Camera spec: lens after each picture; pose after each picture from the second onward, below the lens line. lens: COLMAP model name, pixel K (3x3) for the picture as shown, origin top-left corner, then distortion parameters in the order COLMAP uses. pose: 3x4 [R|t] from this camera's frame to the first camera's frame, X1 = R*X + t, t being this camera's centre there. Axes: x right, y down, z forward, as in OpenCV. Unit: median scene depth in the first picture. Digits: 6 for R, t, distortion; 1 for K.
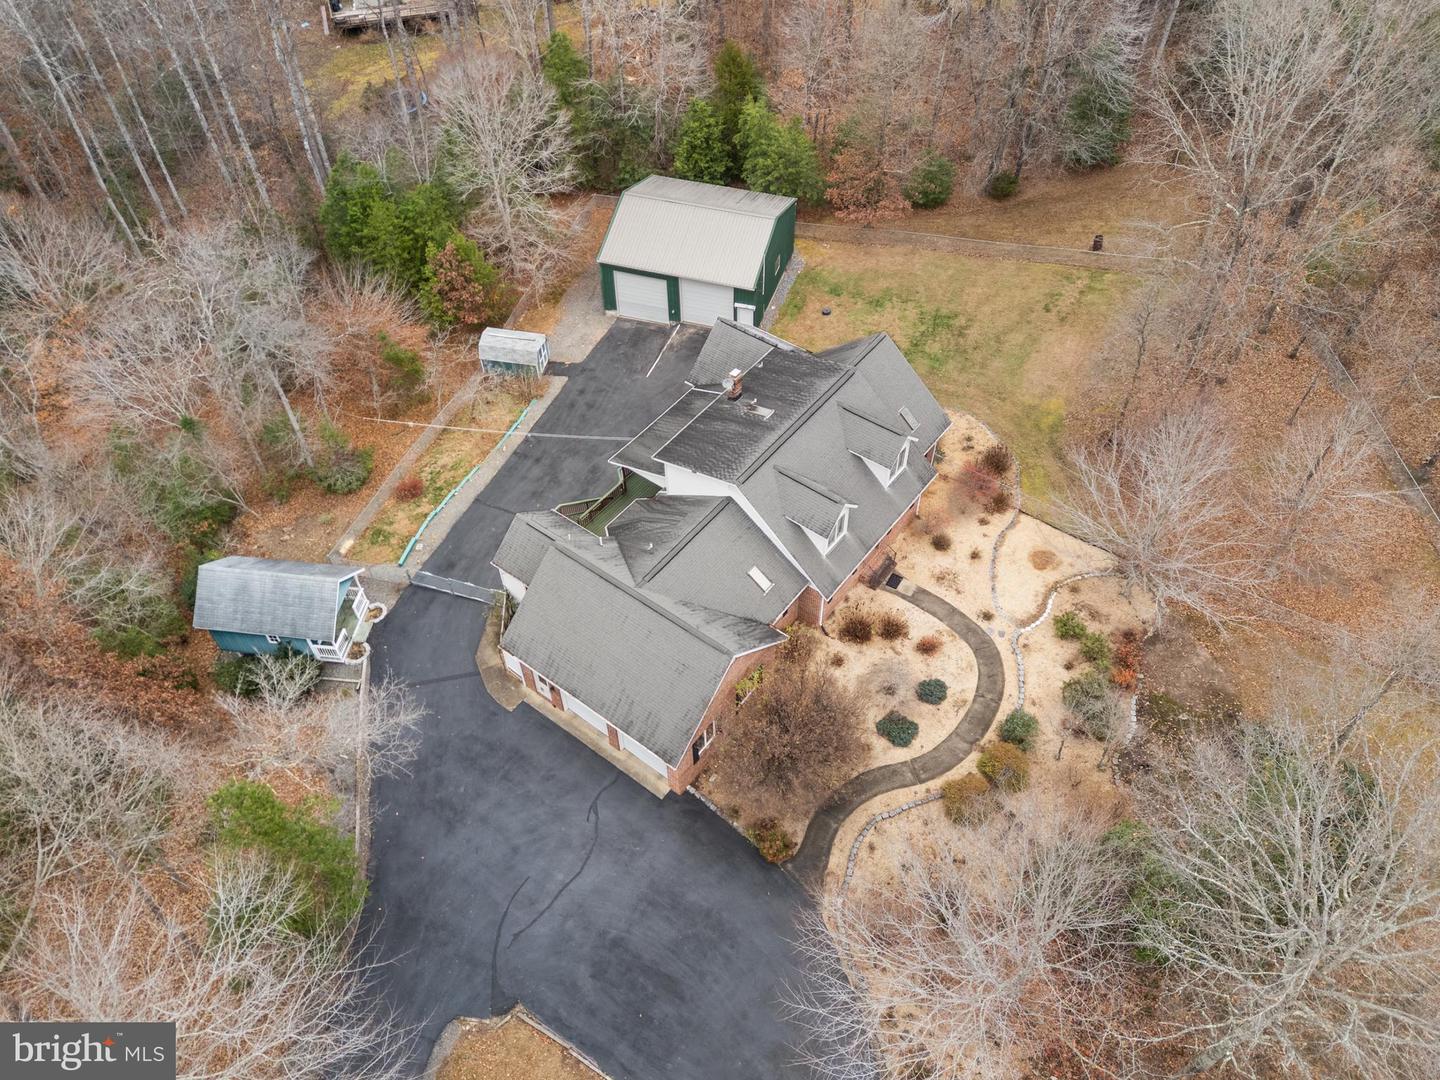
lens RADIAL K [[1053.5, 0, 720.0], [0, 1053.5, 540.0], [0, 0, 1]] dist [0.039197, -0.001760]
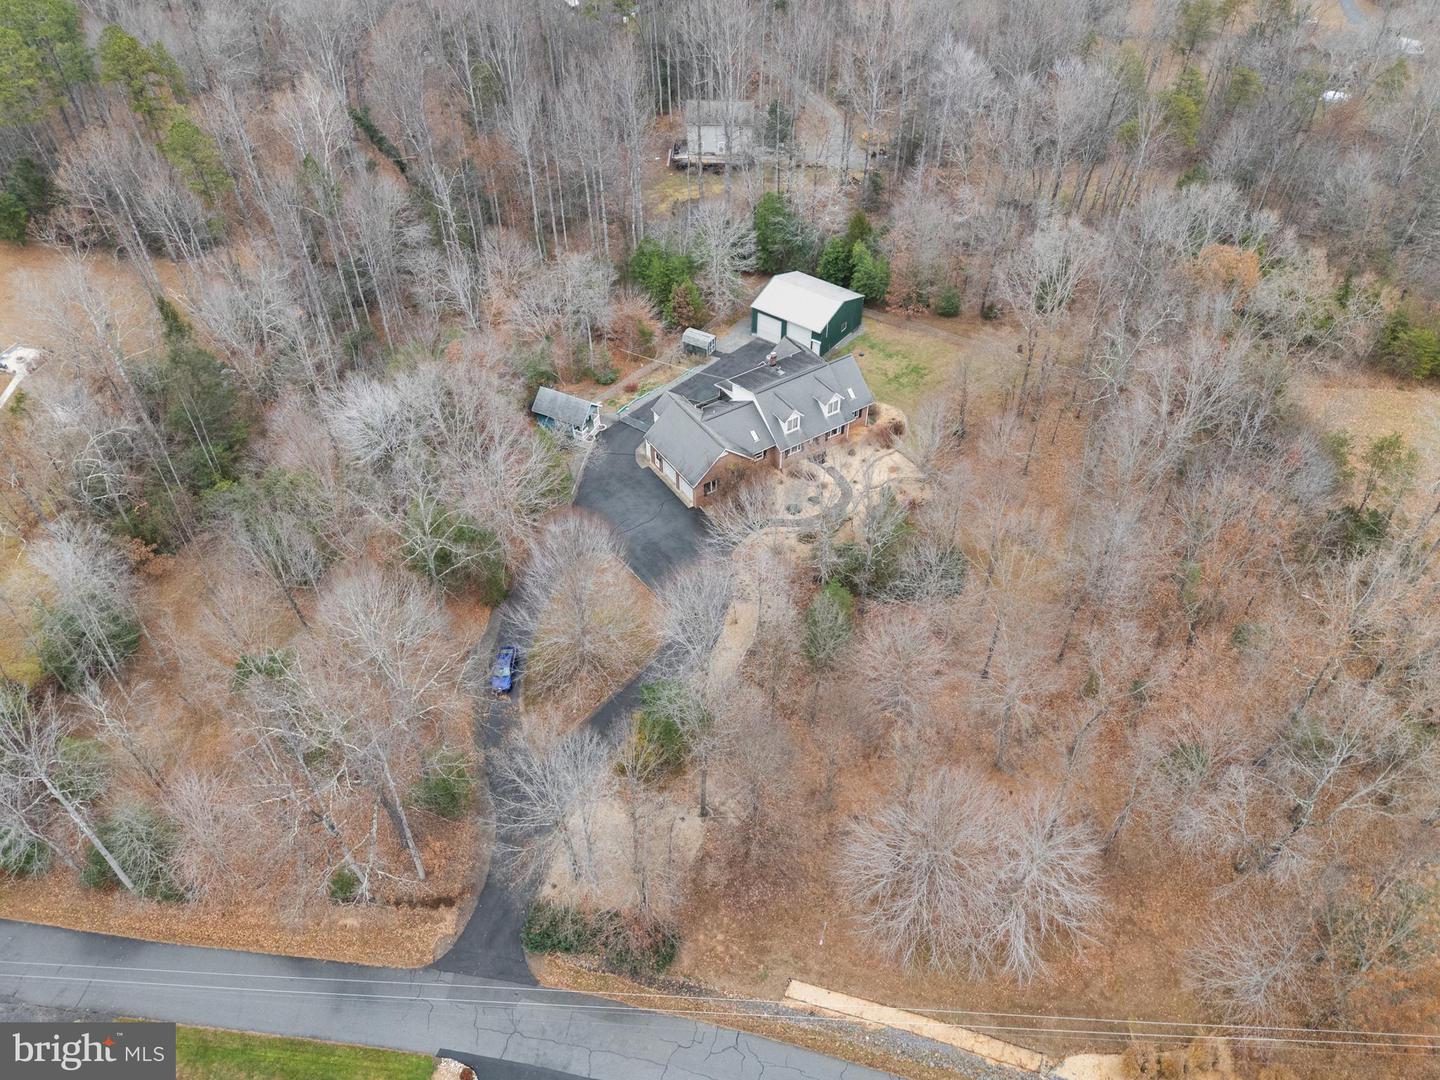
lens RADIAL K [[1012.9, 0, 720.0], [0, 1012.9, 540.0], [0, 0, 1]] dist [0.065099, -0.045936]
pose [[0.943767, 0.237121, -0.230385, 0.380646], [-0.255826, 0.965181, -0.054583, 0.284591], [0.209421, 0.110452, 0.971567, -0.834465]]
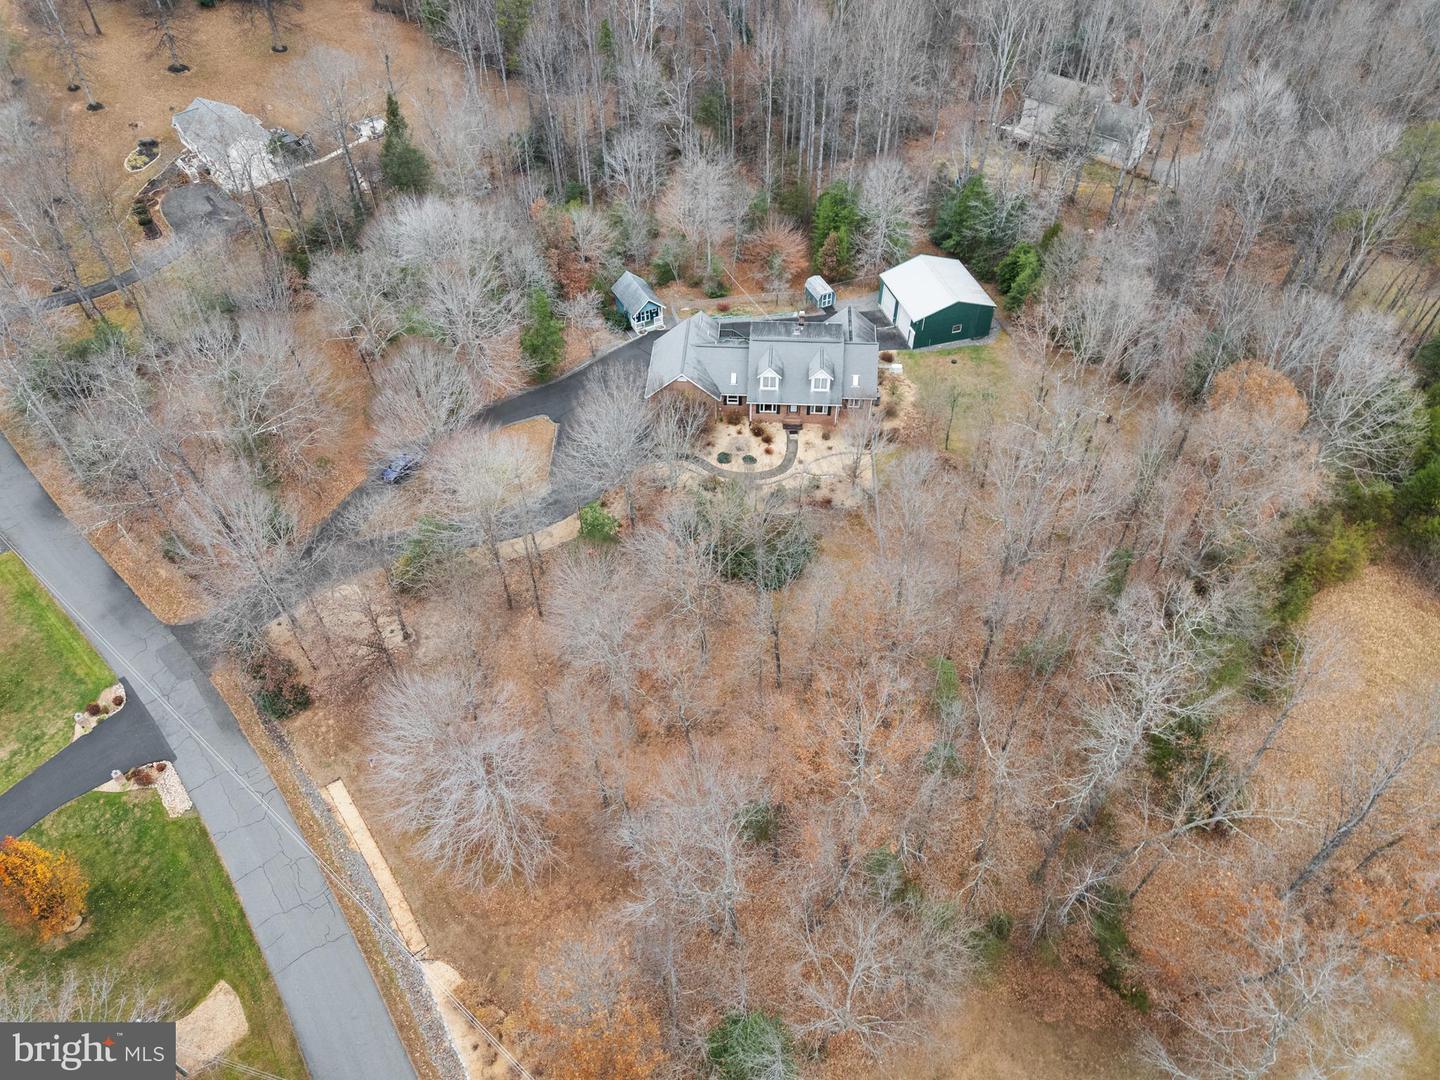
lens RADIAL K [[1012.9, 0, 720.0], [0, 1012.9, 540.0], [0, 0, 1]] dist [0.065099, -0.045936]
pose [[0.567467, 0.610363, -0.552664, 1.056878], [-0.628295, 0.754799, 0.188477, -0.070559], [0.532190, 0.240281, 0.811812, -0.548440]]
